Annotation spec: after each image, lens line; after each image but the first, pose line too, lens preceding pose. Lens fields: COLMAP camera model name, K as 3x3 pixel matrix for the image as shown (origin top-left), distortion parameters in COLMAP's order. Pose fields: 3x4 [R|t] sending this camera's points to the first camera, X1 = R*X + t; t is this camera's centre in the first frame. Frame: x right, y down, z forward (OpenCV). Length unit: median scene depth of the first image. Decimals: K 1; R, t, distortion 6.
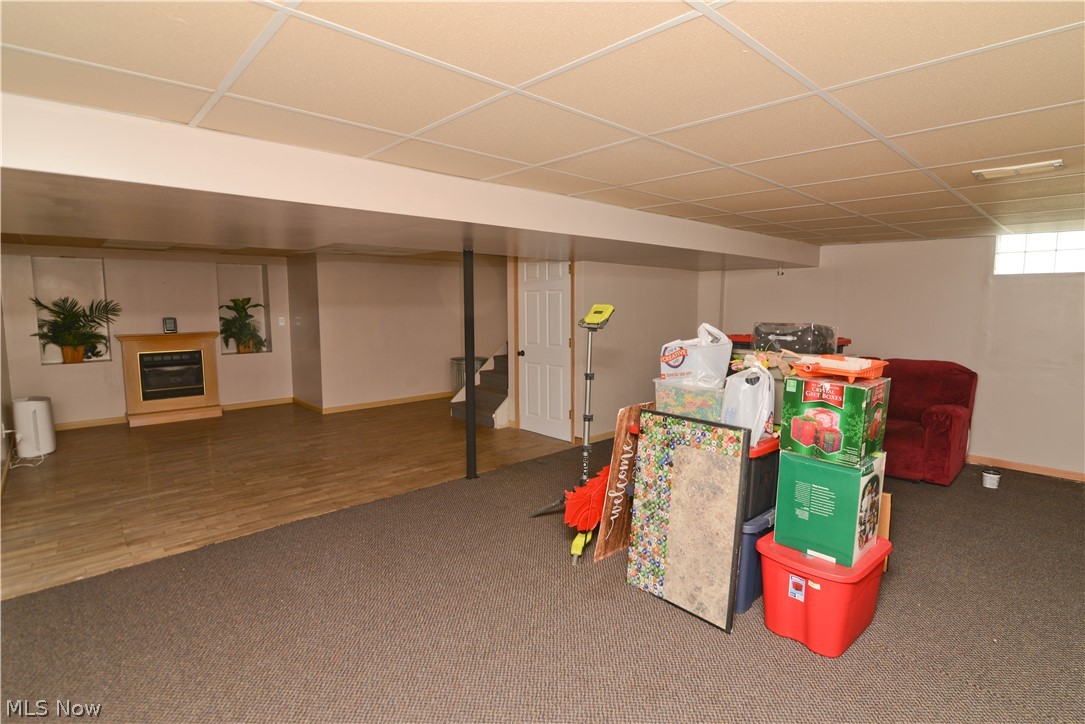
lens RADIAL K [[532.7, 0, 542.5], [0, 532.7, 362.0], [0, 0, 1]] dist [-0.020712, 0.000227]
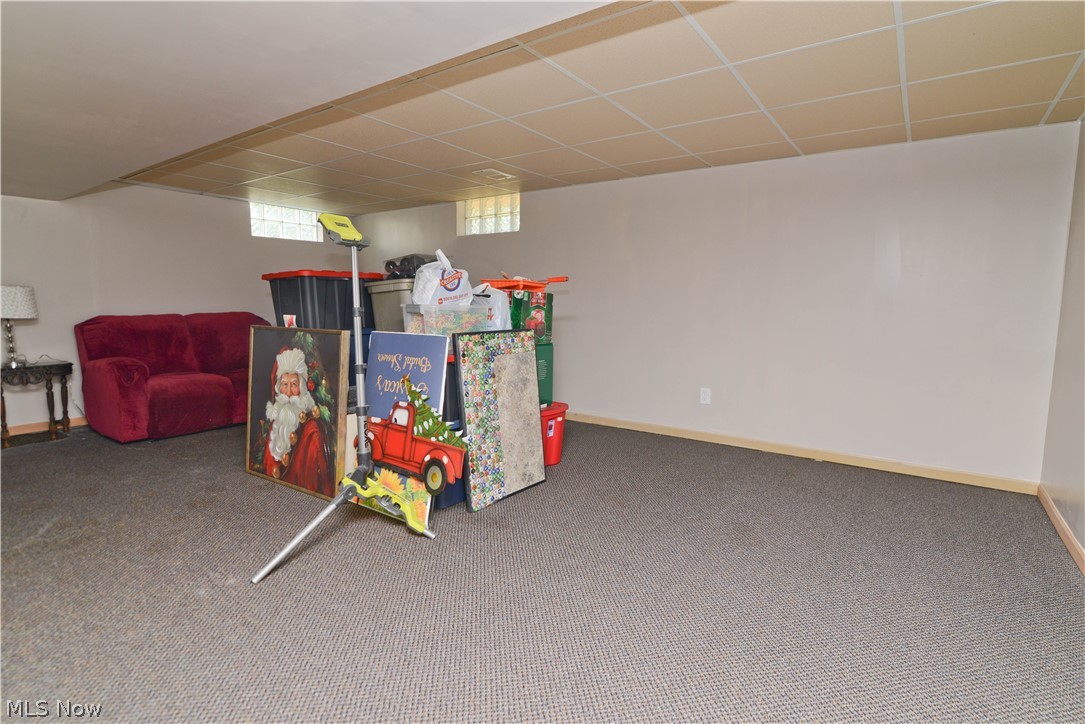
lens RADIAL K [[532.7, 0, 542.5], [0, 532.7, 362.0], [0, 0, 1]] dist [-0.020712, 0.000227]
pose [[-0.197546, -0.115845, 0.973425, -0.364850], [0.097510, 0.985746, 0.137100, 0.010345], [-0.975432, 0.122003, -0.183434, 0.475734]]
